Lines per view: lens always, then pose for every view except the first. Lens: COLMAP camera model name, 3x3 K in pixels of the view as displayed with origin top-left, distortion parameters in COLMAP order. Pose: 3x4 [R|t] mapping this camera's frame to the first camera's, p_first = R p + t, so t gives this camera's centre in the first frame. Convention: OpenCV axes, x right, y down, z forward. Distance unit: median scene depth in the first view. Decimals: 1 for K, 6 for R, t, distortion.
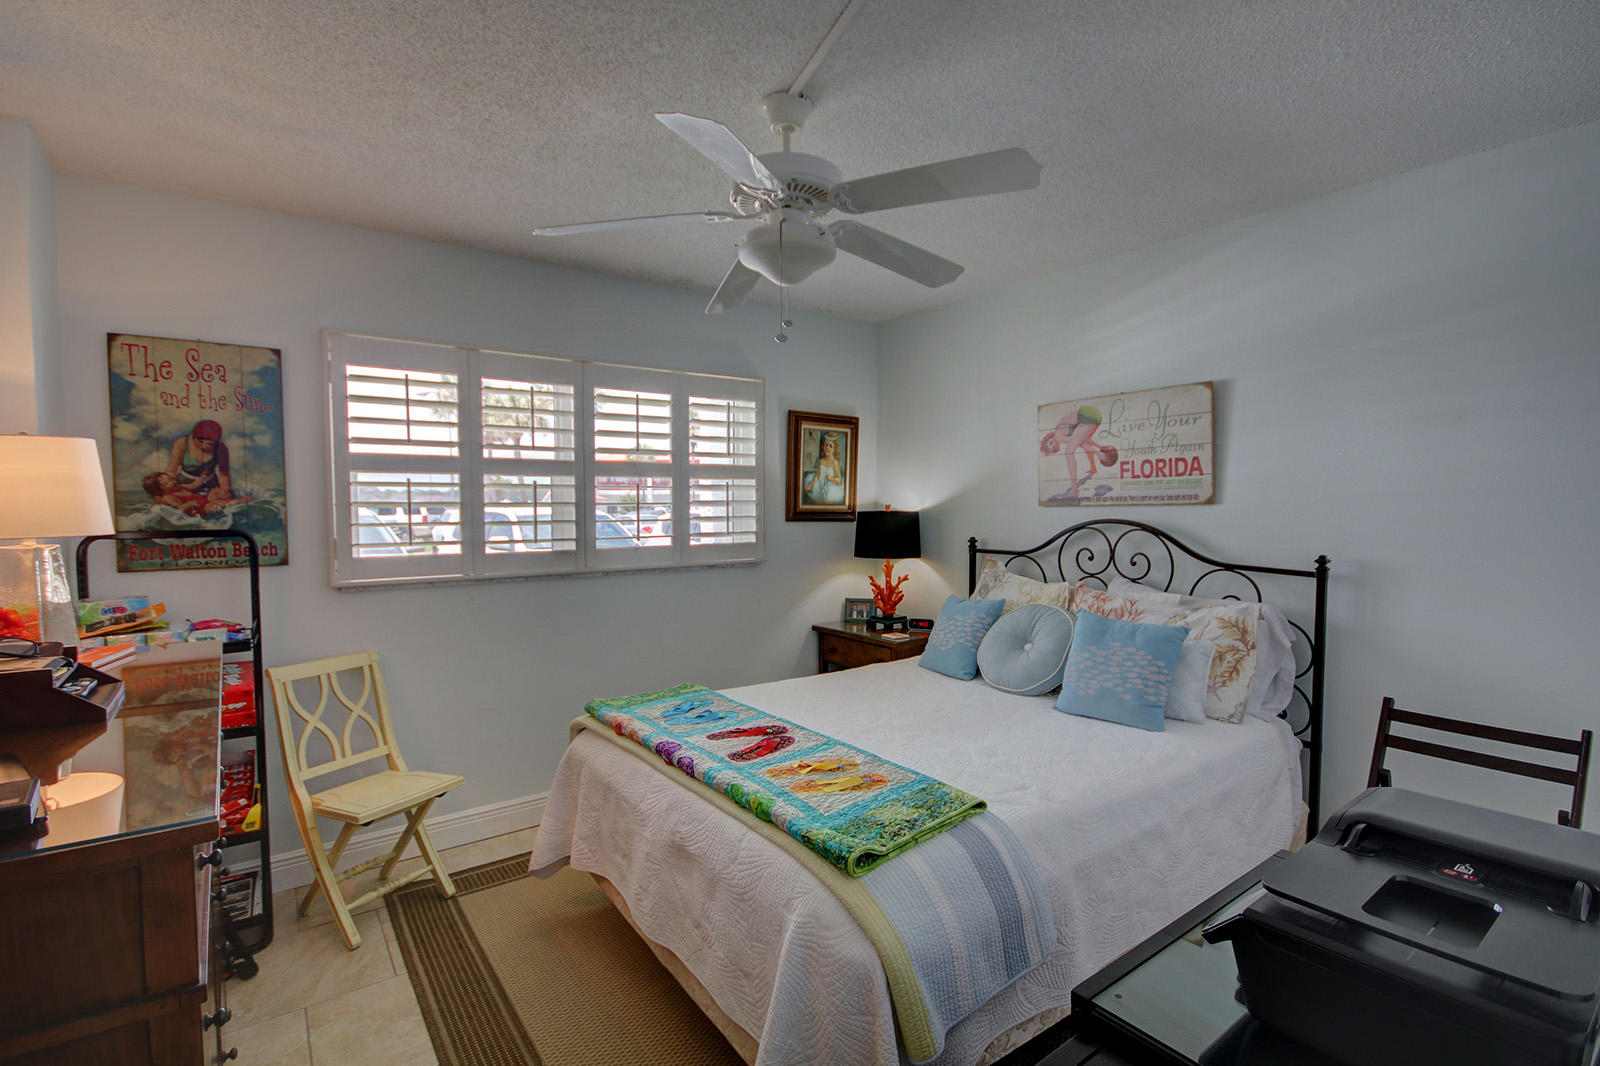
lens RADIAL K [[743.0, 0, 798.9], [0, 743.0, 545.5], [0, 0, 1]] dist [0.019011, 0.000012]
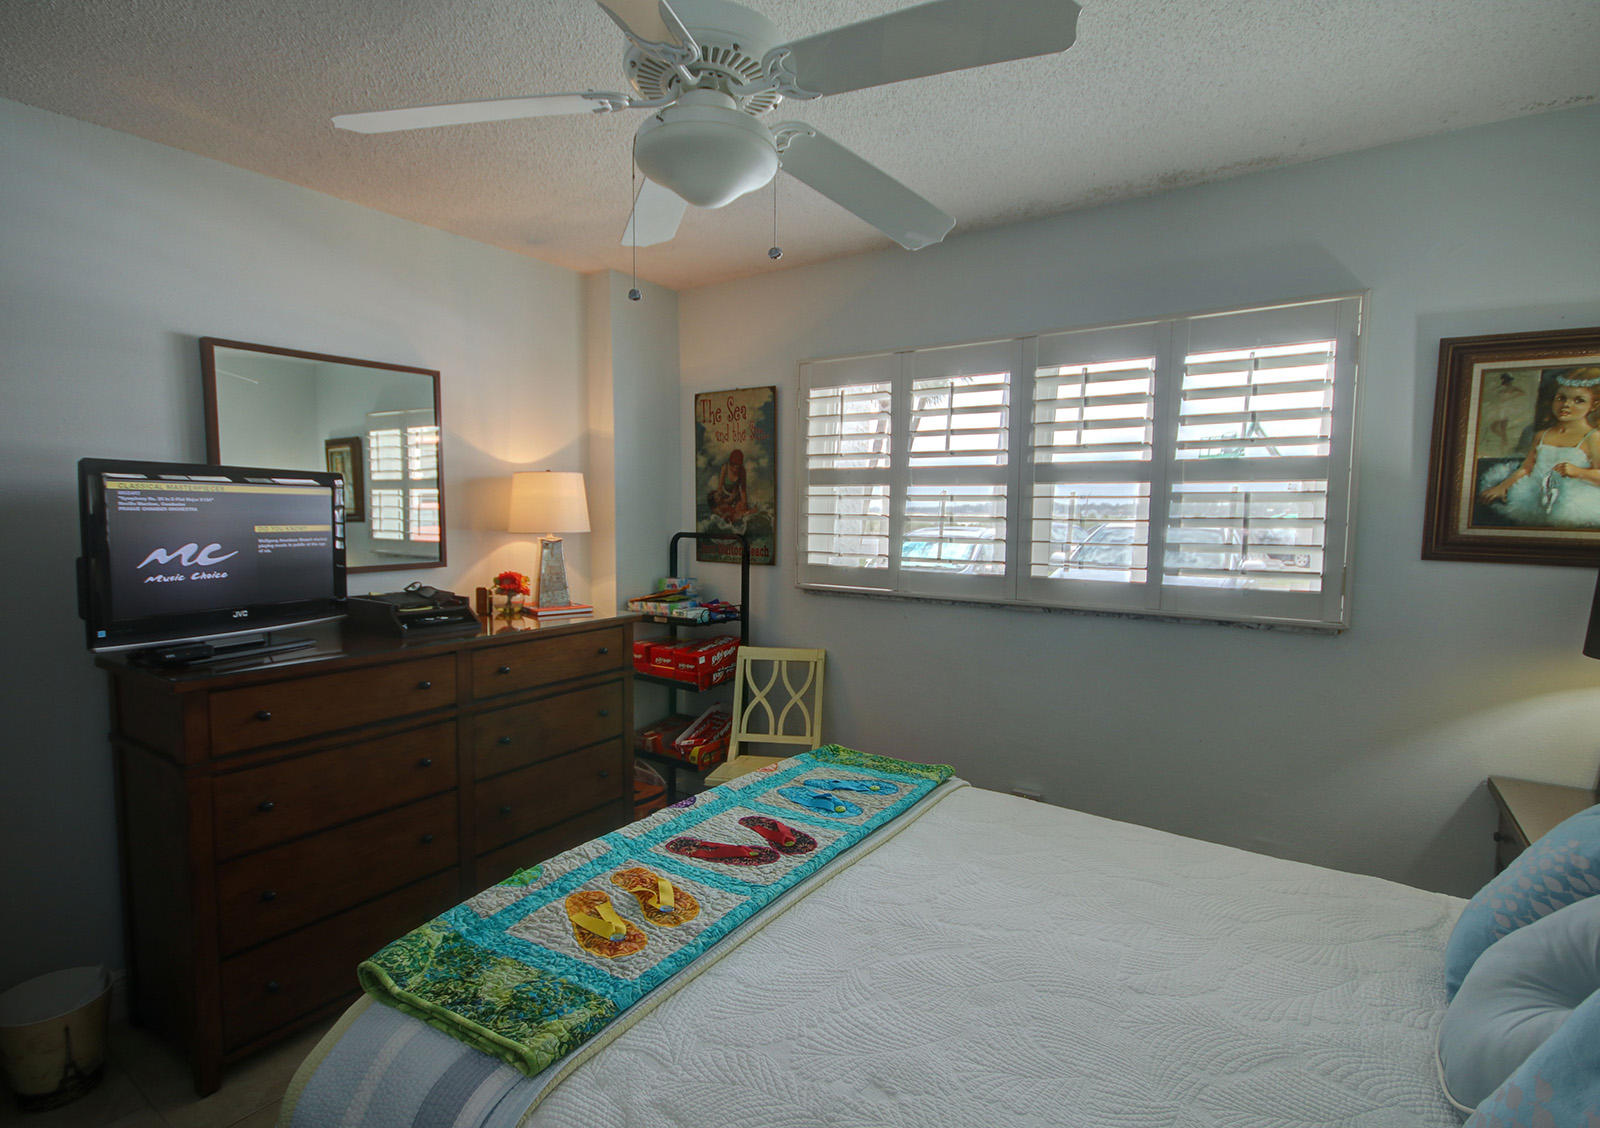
lens RADIAL K [[796.3, 0, 798.8], [0, 796.3, 567.1], [0, 0, 1]] dist [0.026137, 0.000073]
pose [[0.342656, 0.075017, -0.936461, 0.545358], [-0.064532, 0.996332, 0.056200, -0.046645], [0.937242, 0.041175, 0.346240, 0.609023]]
